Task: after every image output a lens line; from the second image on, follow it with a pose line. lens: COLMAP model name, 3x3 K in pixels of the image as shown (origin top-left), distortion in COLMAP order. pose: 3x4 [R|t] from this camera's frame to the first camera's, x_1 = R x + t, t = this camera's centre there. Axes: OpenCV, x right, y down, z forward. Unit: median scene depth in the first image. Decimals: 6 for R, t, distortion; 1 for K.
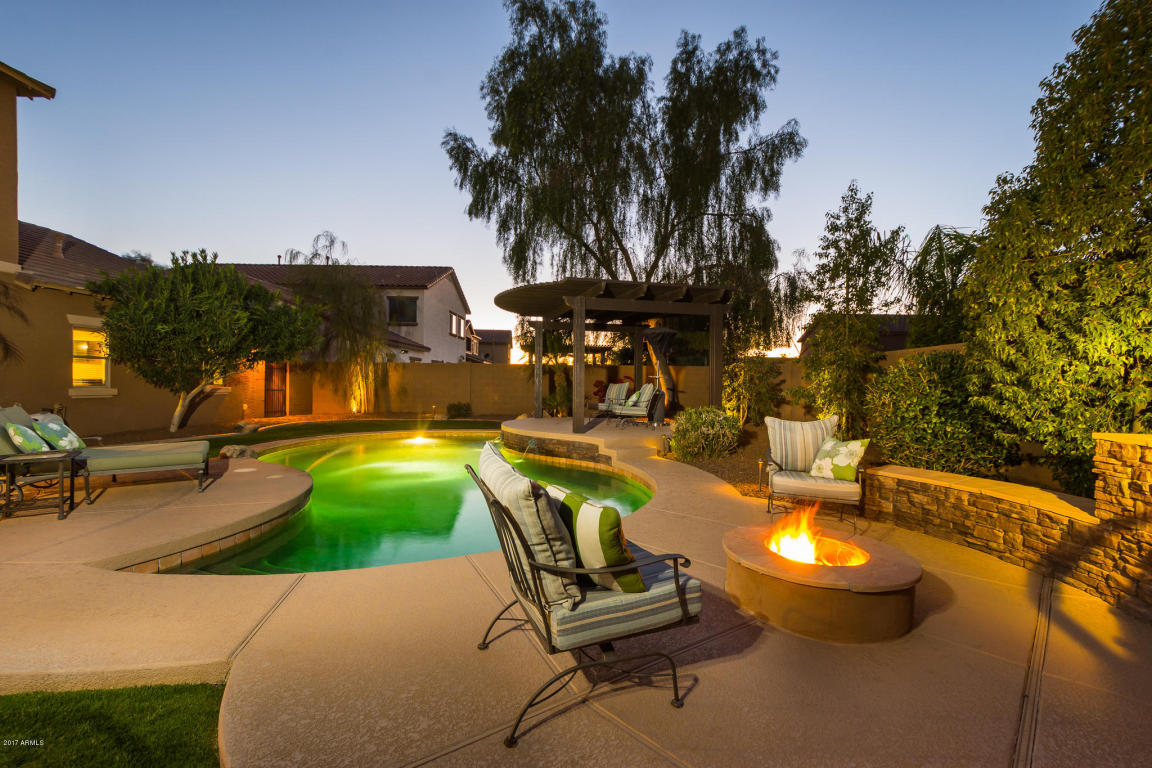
lens RADIAL K [[499.9, 0, 579.9], [0, 499.9, 392.0], [0, 0, 1]] dist [0.001886, 0.000061]
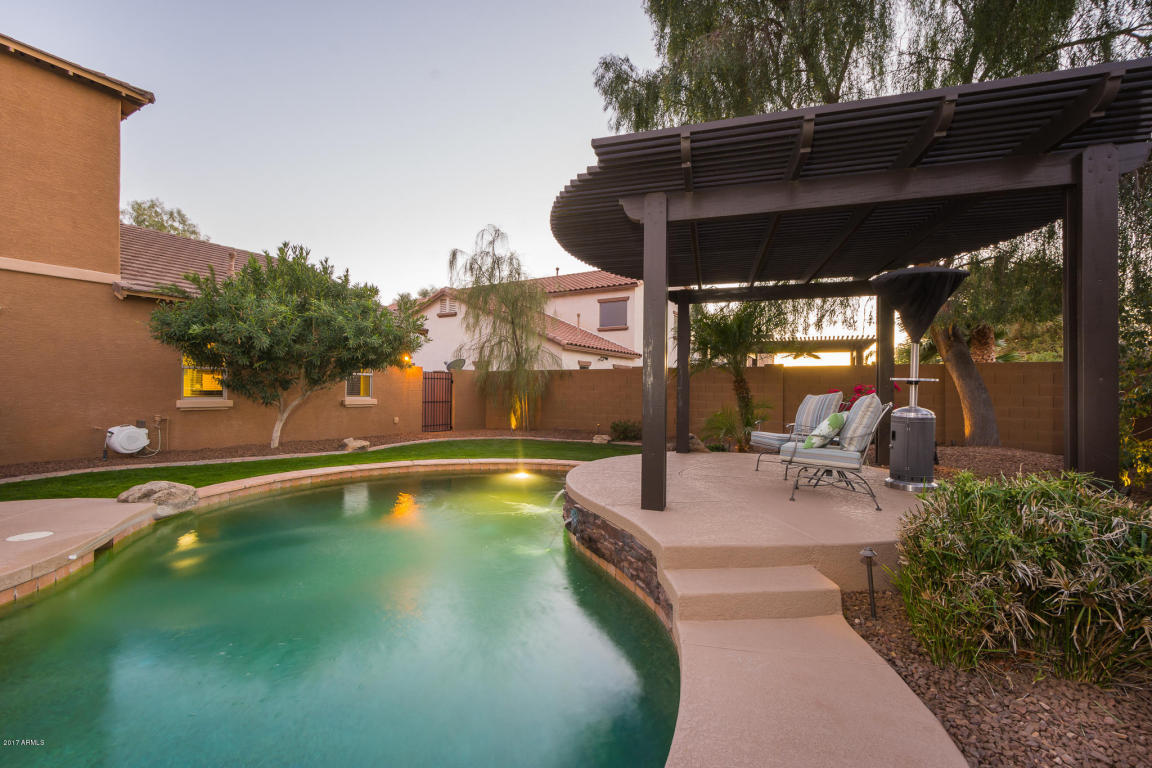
lens RADIAL K [[509.1, 0, 578.6], [0, 509.1, 387.8], [0, 0, 1]] dist [0.008115, -0.000048]
pose [[0.861076, -0.007595, -0.508419, 0.109694], [-0.008495, 0.999534, -0.029320, -0.005606], [0.508405, 0.029566, 0.860610, 0.385871]]
